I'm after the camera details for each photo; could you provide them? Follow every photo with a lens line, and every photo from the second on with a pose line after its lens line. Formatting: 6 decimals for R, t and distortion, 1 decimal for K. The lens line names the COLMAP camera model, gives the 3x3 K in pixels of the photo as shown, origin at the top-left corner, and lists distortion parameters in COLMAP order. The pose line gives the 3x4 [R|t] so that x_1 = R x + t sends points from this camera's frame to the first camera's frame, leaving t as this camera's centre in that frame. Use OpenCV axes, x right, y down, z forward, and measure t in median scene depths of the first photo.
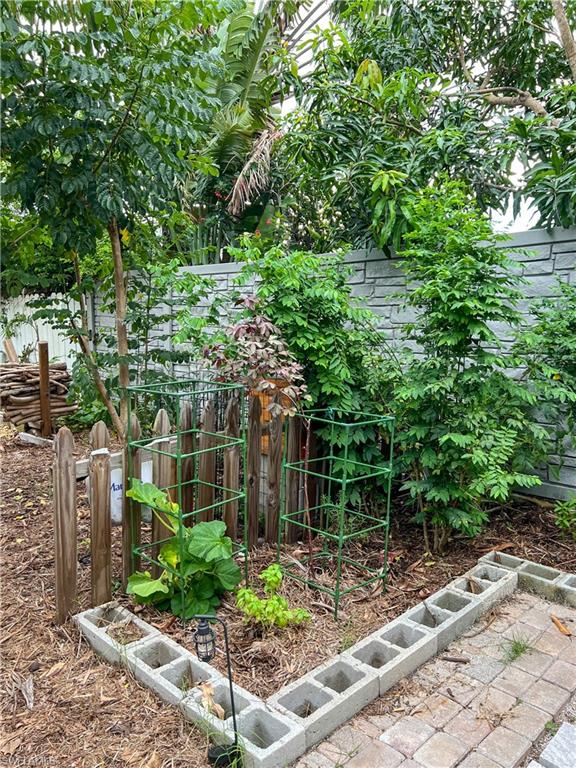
lens RADIAL K [[578.0, 0, 288.0], [0, 578.0, 384.0], [0, 0, 1]] dist [-0.008307, -0.002340]
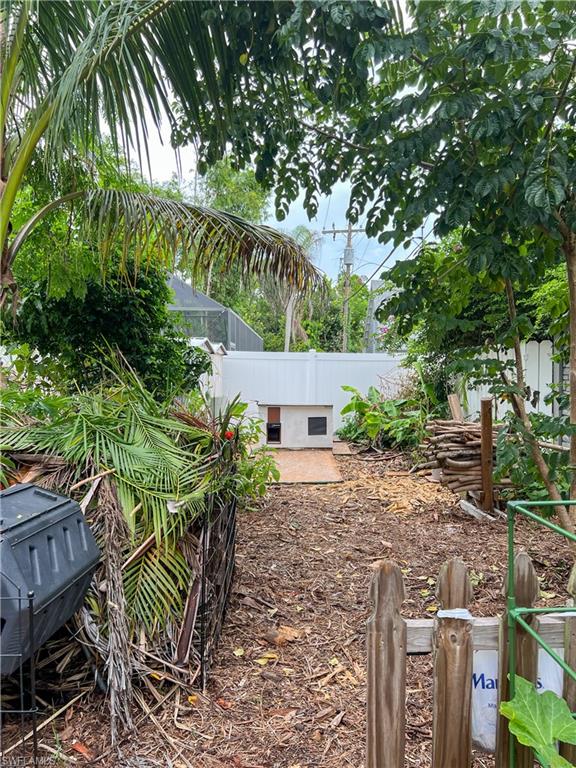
lens RADIAL K [[578.0, 0, 288.0], [0, 578.0, 384.0], [0, 0, 1]] dist [-0.008307, -0.002340]
pose [[0.696499, 0.006487, -0.717529, -0.025827], [-0.071458, 0.995615, -0.060363, -0.029596], [0.713991, 0.093316, 0.693909, 0.272360]]
